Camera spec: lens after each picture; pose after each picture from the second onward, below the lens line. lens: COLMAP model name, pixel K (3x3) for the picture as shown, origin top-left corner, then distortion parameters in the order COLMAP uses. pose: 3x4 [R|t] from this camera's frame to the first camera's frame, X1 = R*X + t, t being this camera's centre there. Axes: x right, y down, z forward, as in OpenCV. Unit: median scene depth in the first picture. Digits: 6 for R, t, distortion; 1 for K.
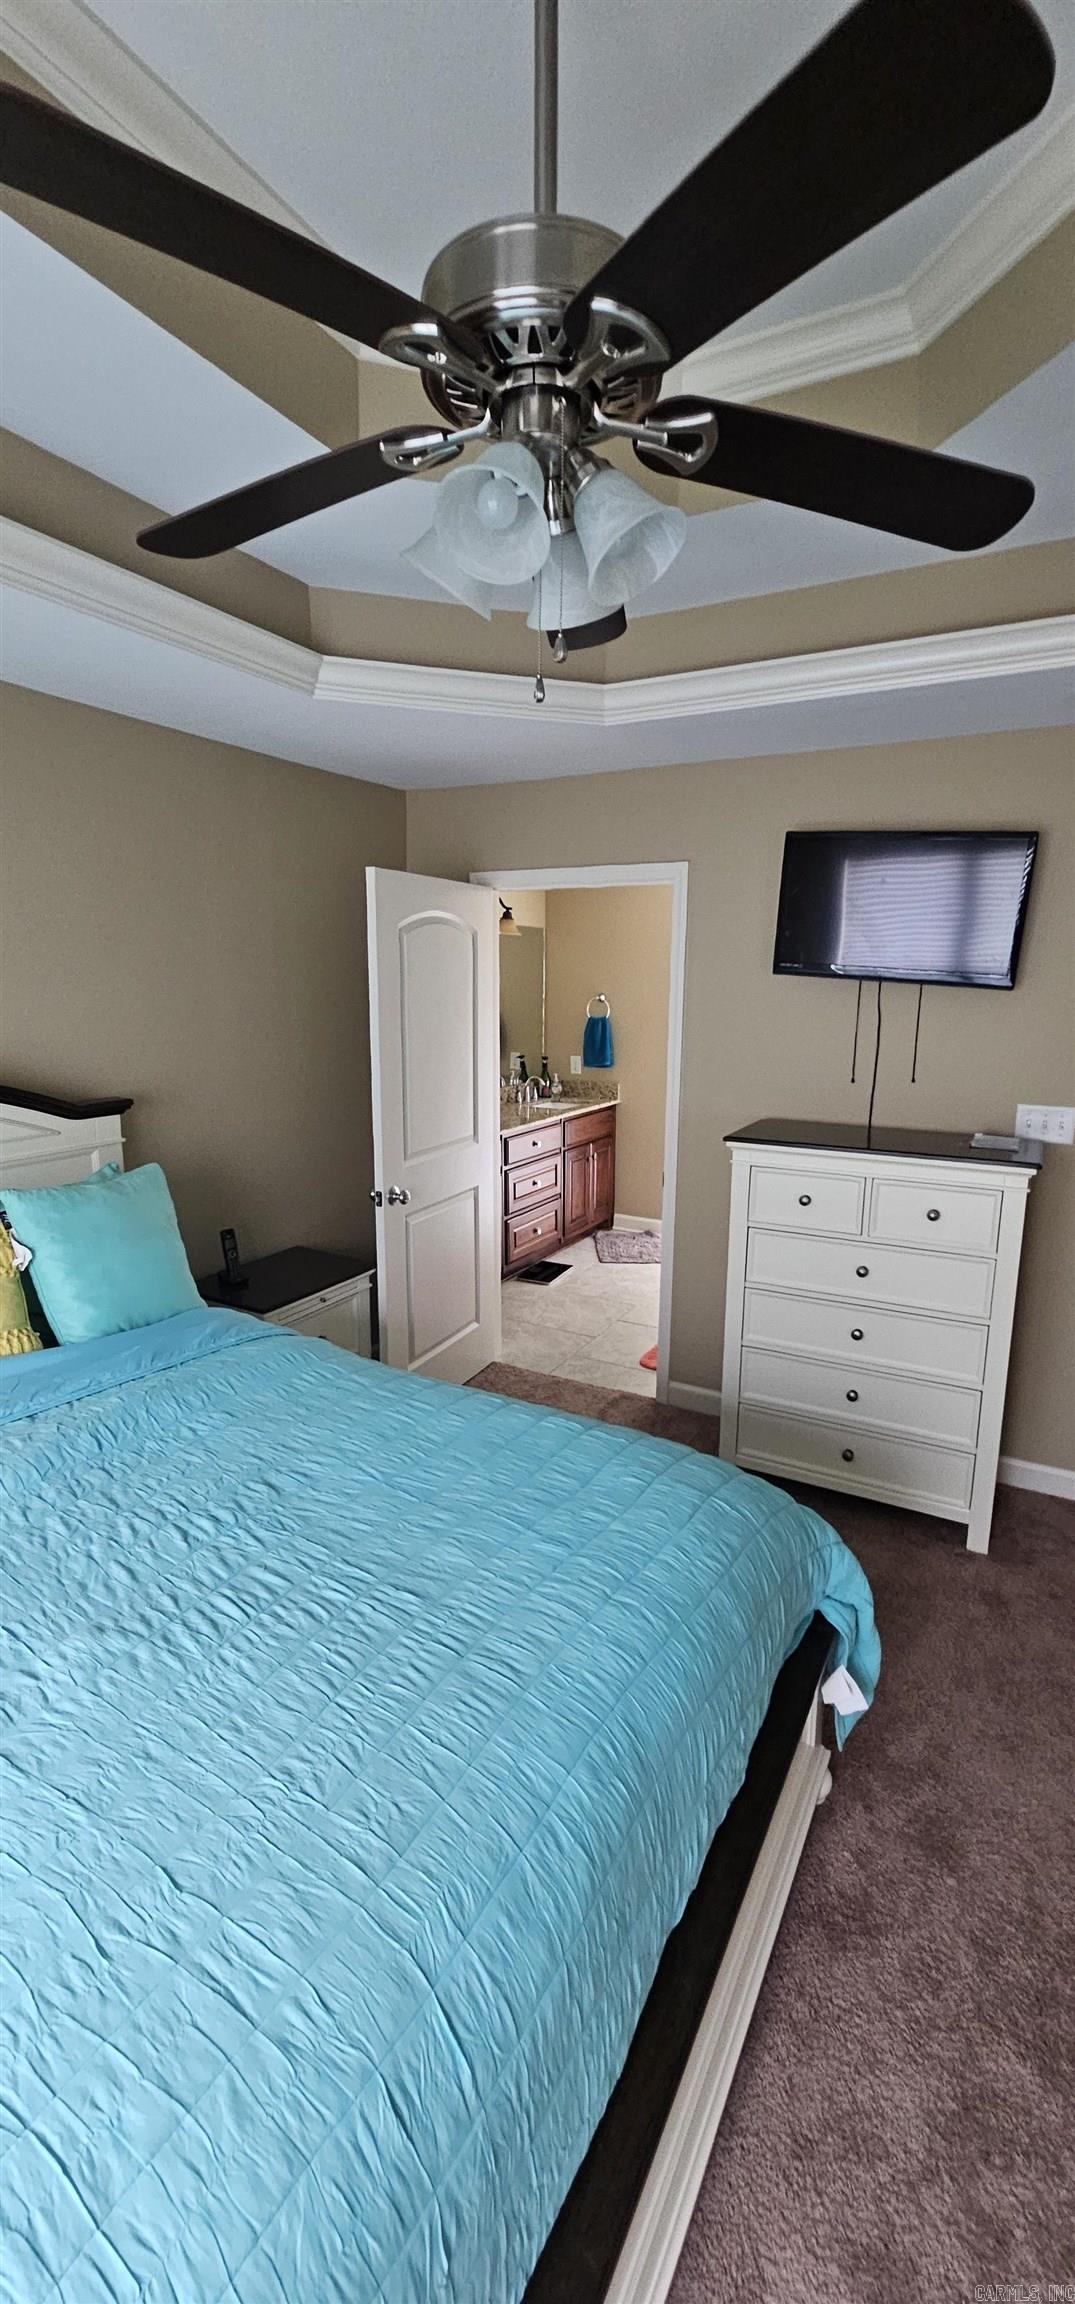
lens RADIAL K [[943.9, 0, 538.3], [0, 943.9, 1152.5], [0, 0, 1]] dist [-0.002396, 0.000686]
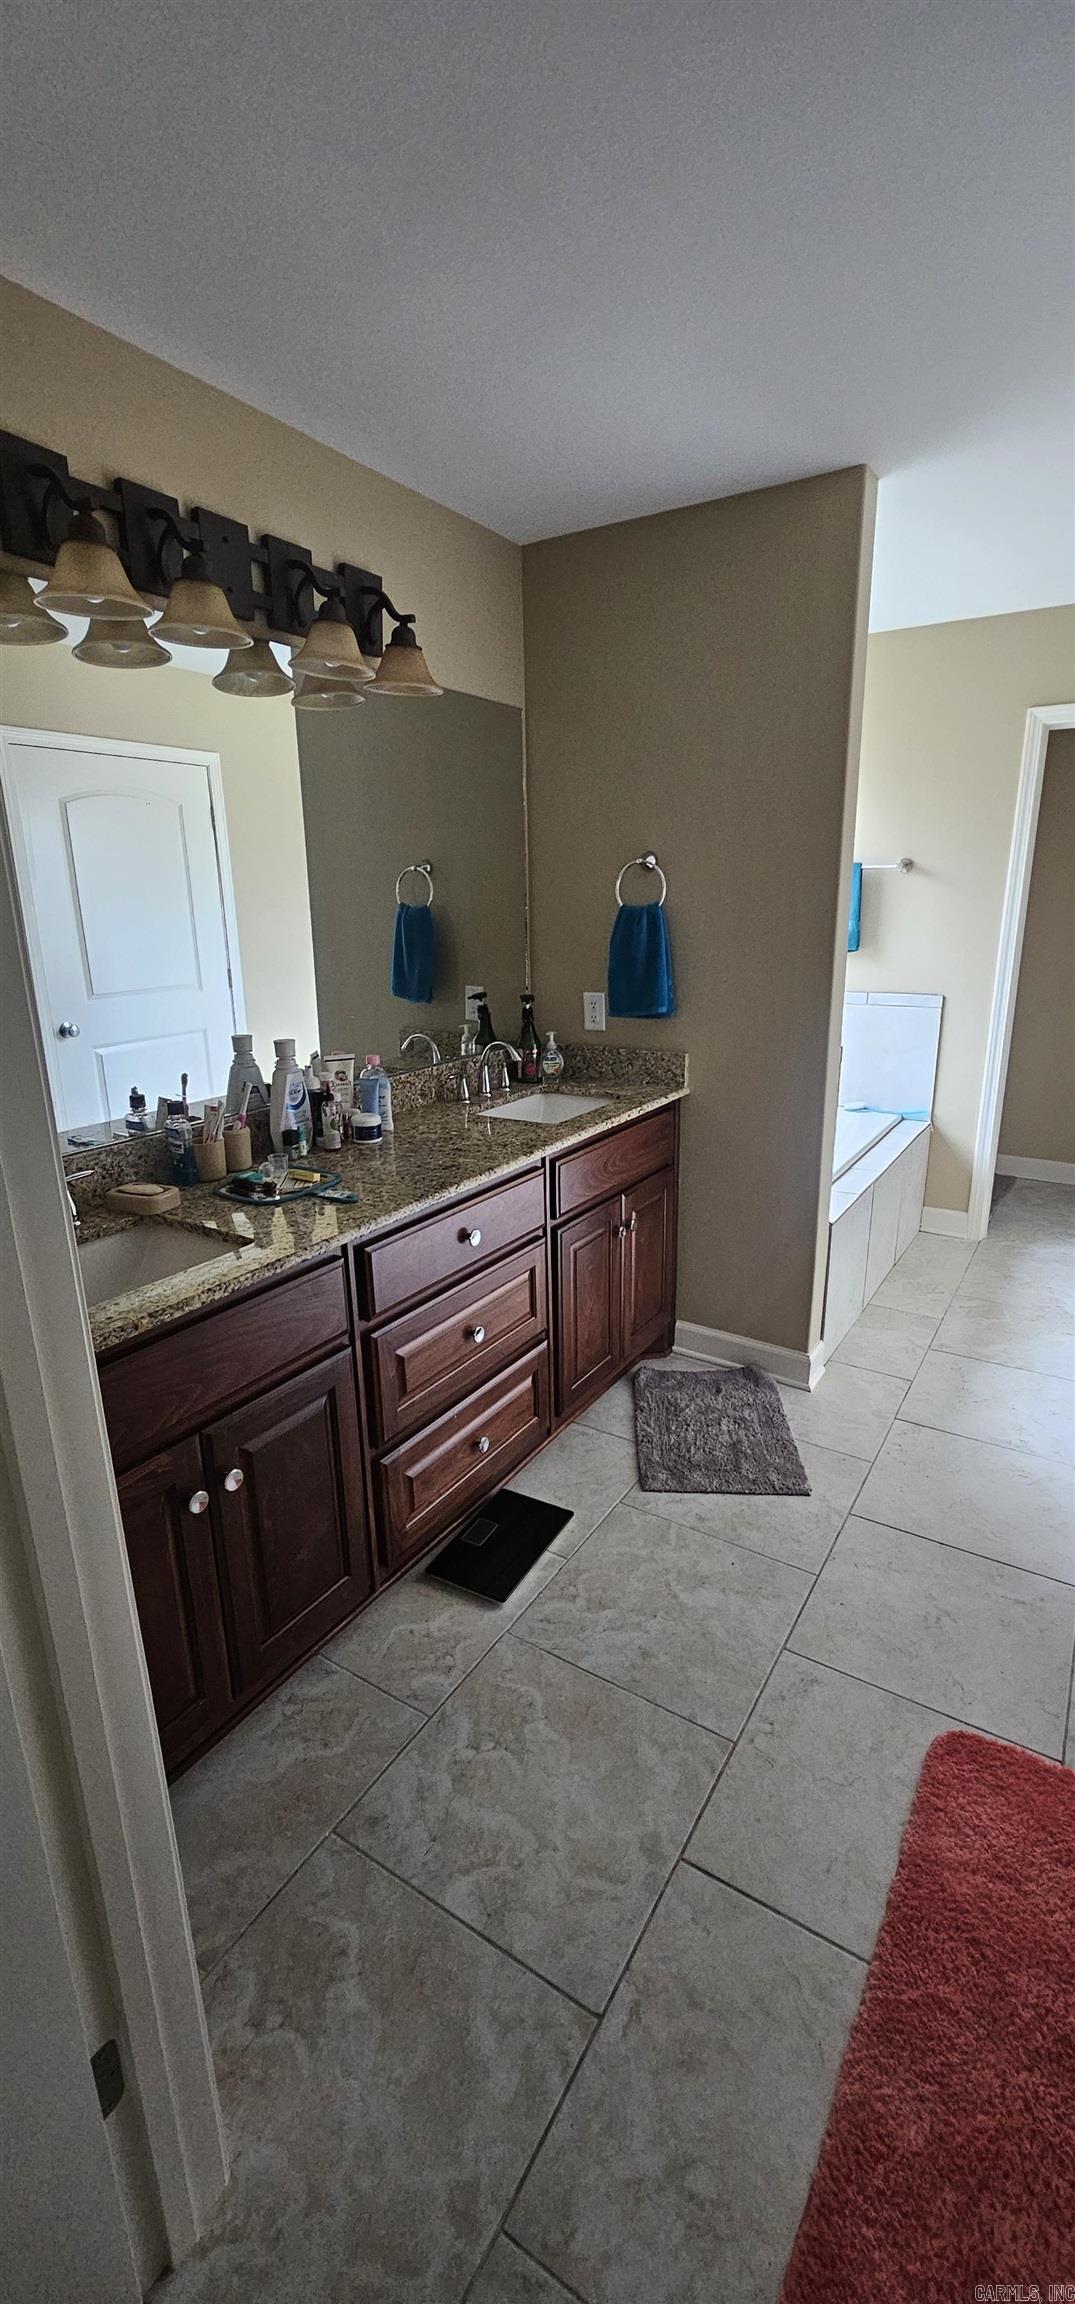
lens RADIAL K [[943.9, 0, 538.7], [0, 943.9, 1159.8], [0, 0, 1]] dist [-0.002396, 0.000686]
pose [[0.997873, -0.001706, -0.065171, 0.043617], [0.007443, 0.996103, 0.087879, -0.062379], [0.064767, -0.088177, 0.993997, 0.537493]]
